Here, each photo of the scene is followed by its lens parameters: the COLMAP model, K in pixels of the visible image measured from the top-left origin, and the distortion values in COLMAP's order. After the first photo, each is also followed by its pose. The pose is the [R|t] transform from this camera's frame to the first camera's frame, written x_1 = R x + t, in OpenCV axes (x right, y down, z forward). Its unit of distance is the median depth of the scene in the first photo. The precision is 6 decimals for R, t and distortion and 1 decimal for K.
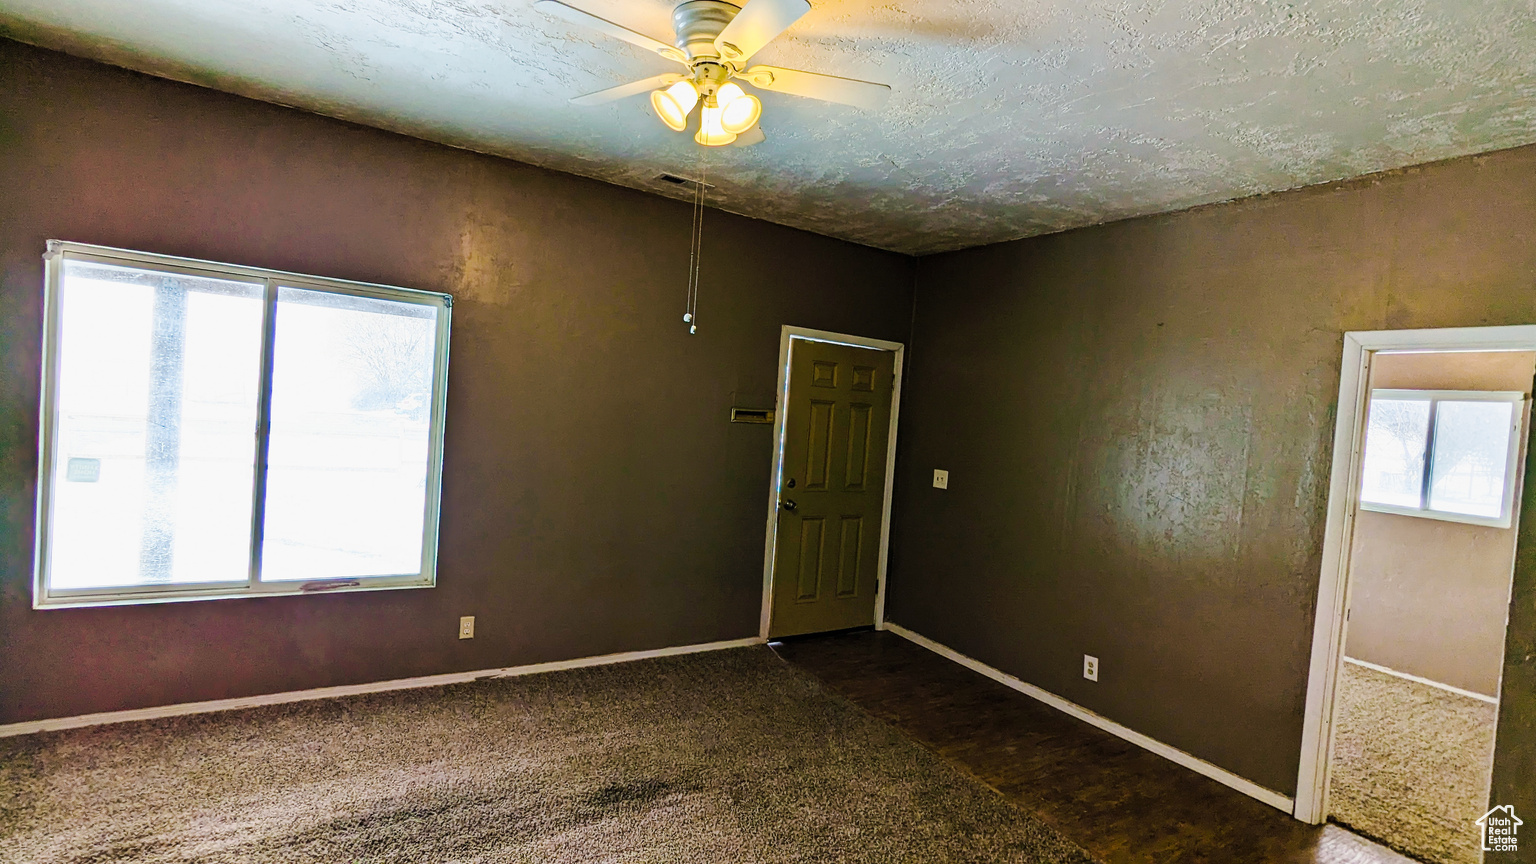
lens RADIAL K [[733.8, 0, 759.8], [0, 733.8, 429.6], [0, 0, 1]] dist [0.012260, -0.000265]
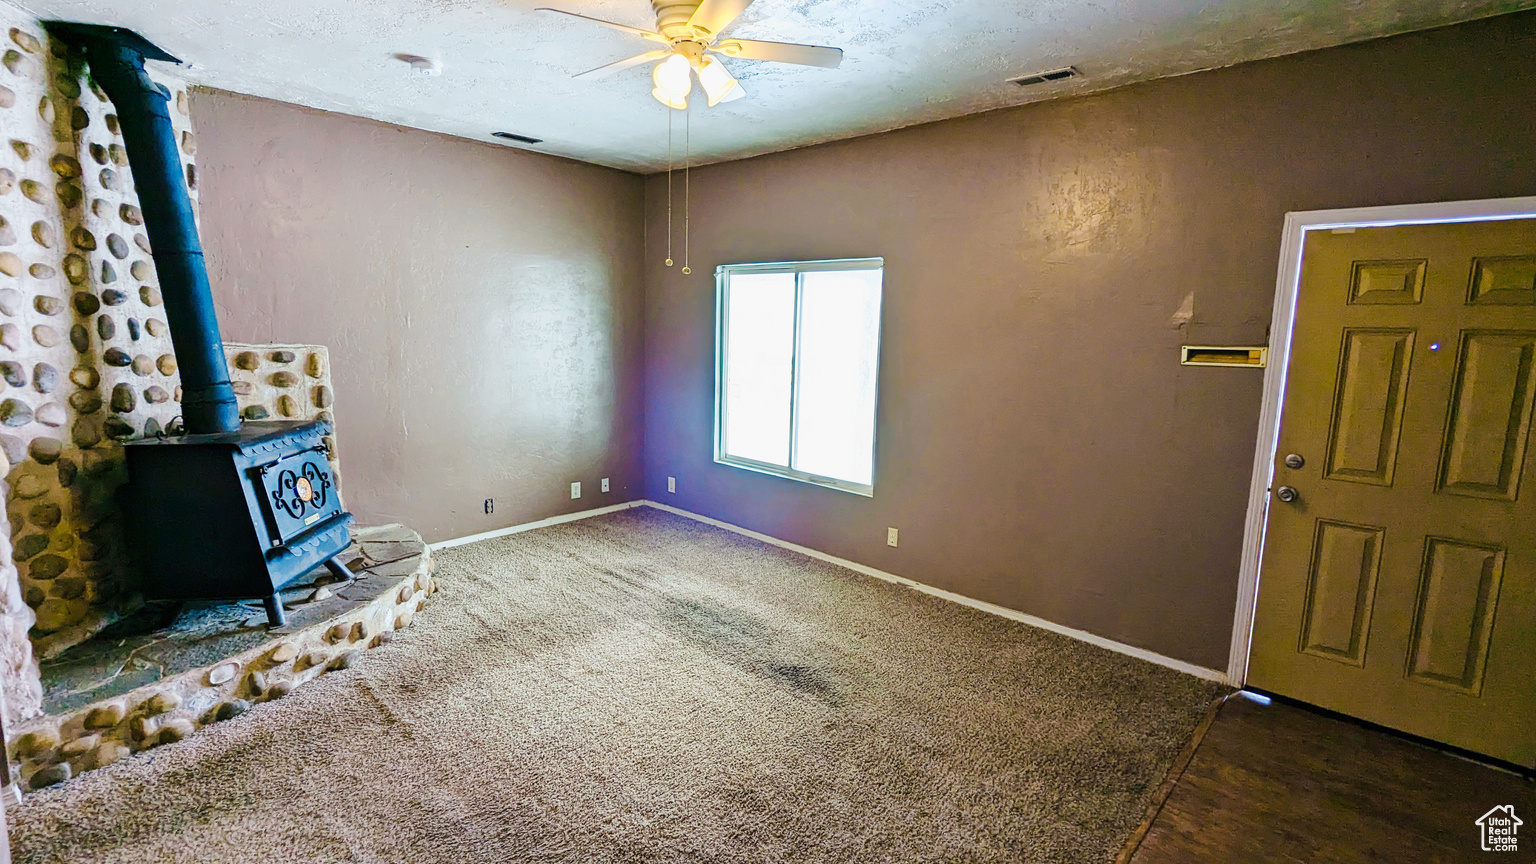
lens RADIAL K [[733.8, 0, 759.8], [0, 733.8, 429.6], [0, 0, 1]] dist [0.012260, -0.000265]
pose [[0.255667, 0.074199, -0.963913, 0.677166], [-0.030993, 0.997167, 0.068538, 0.019912], [0.966268, 0.012352, 0.257243, 0.480309]]
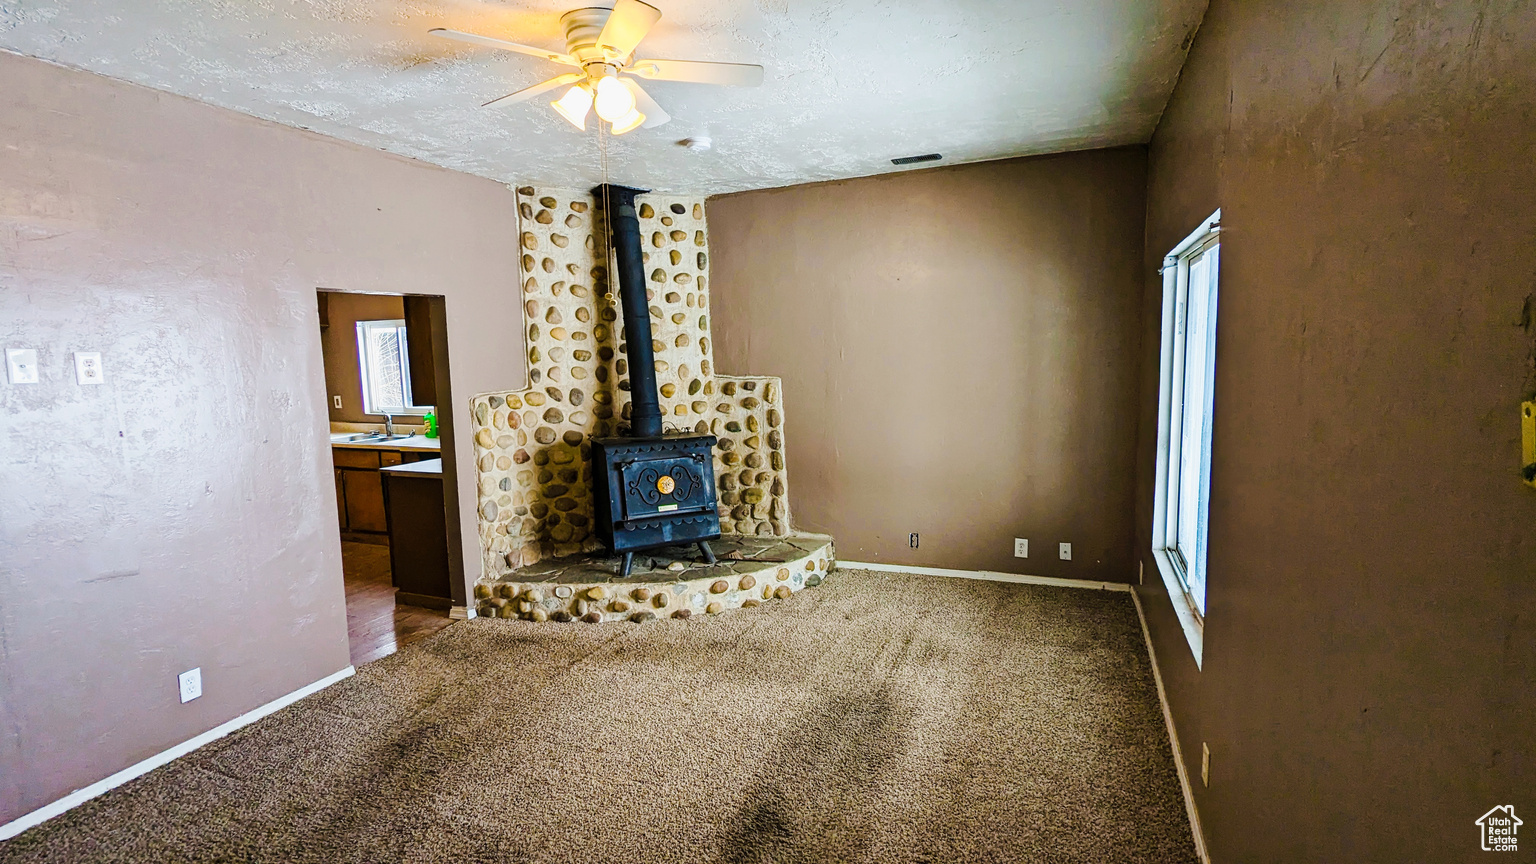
lens RADIAL K [[727.0, 0, 768.0], [0, 727.0, 432.0], [0, 0, 1]] dist [-0.002401, 0.000750]
pose [[-0.811920, 0.014872, -0.583579, 0.222145], [-0.048696, 0.994466, 0.093094, -0.034188], [0.581734, 0.104003, -0.806703, 1.235625]]
